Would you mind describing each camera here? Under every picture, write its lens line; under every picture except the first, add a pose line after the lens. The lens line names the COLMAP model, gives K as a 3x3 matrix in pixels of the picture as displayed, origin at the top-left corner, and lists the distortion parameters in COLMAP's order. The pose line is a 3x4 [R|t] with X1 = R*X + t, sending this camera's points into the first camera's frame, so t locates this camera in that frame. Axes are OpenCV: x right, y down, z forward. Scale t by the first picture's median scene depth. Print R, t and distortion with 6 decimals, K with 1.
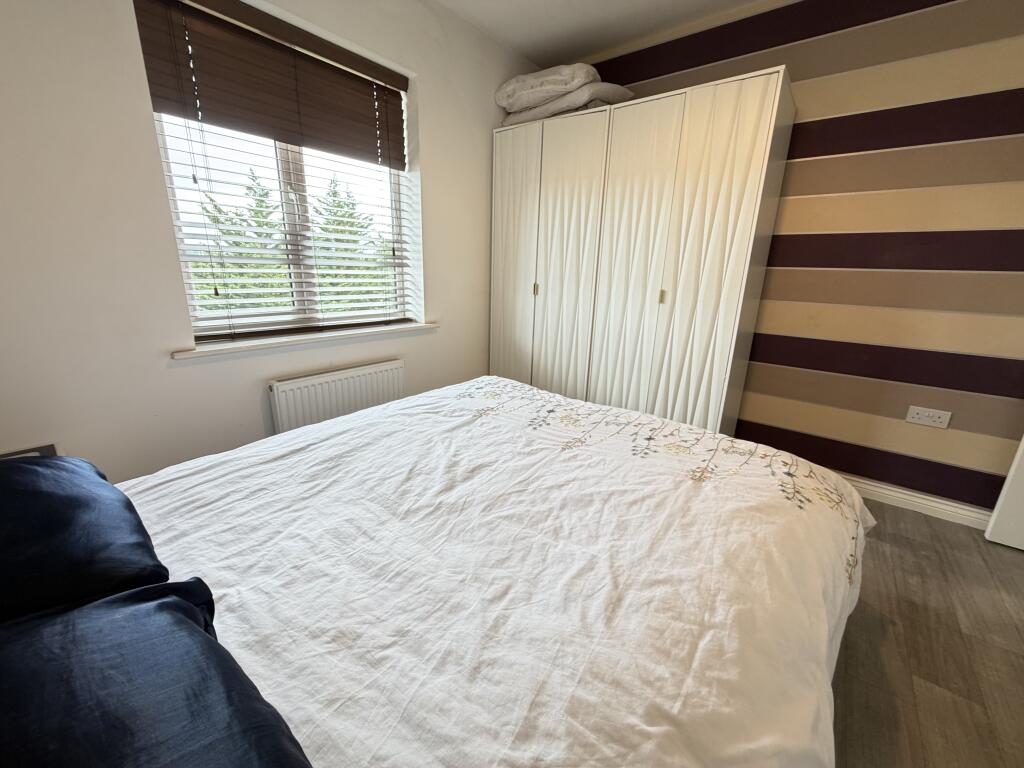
lens RADIAL K [[409.3, 0, 512.8], [0, 409.3, 383.6], [0, 0, 1]] dist [0.004304, 0.000461]
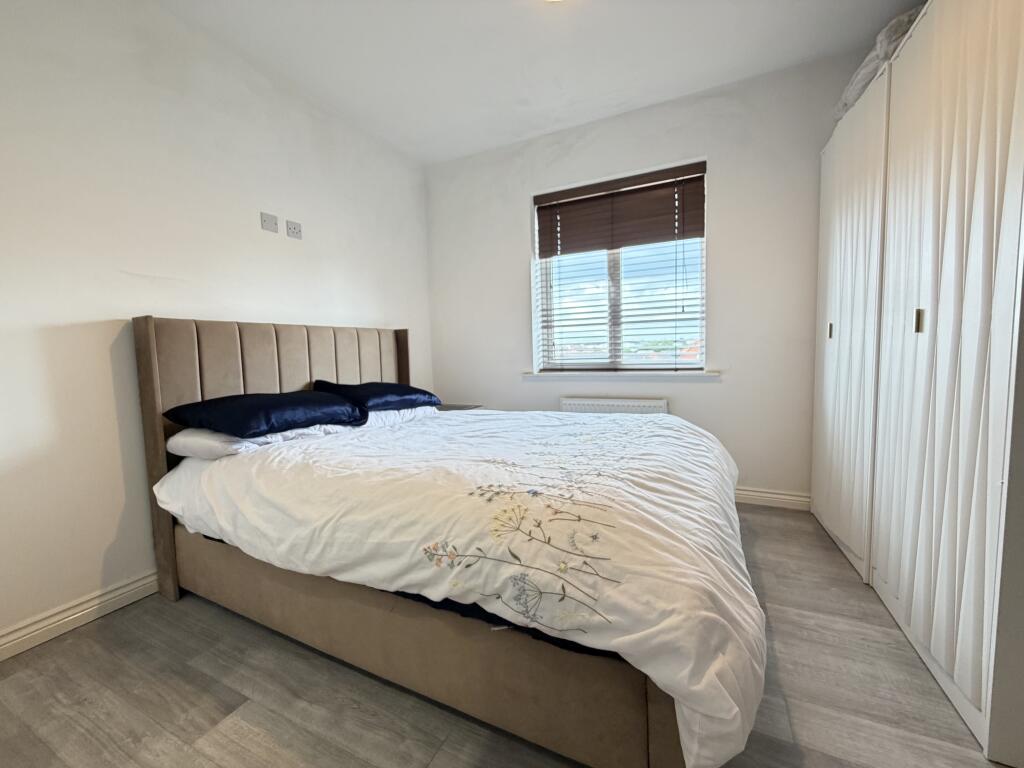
lens RADIAL K [[409.3, 0, 512.5], [0, 409.3, 382.1], [0, 0, 1]] dist [0.004304, 0.000461]
pose [[0.231530, 0.039864, -0.972011, 0.866495], [-0.228221, 0.973502, -0.014436, 0.006170], [0.945679, 0.225175, 0.234492, 0.393674]]
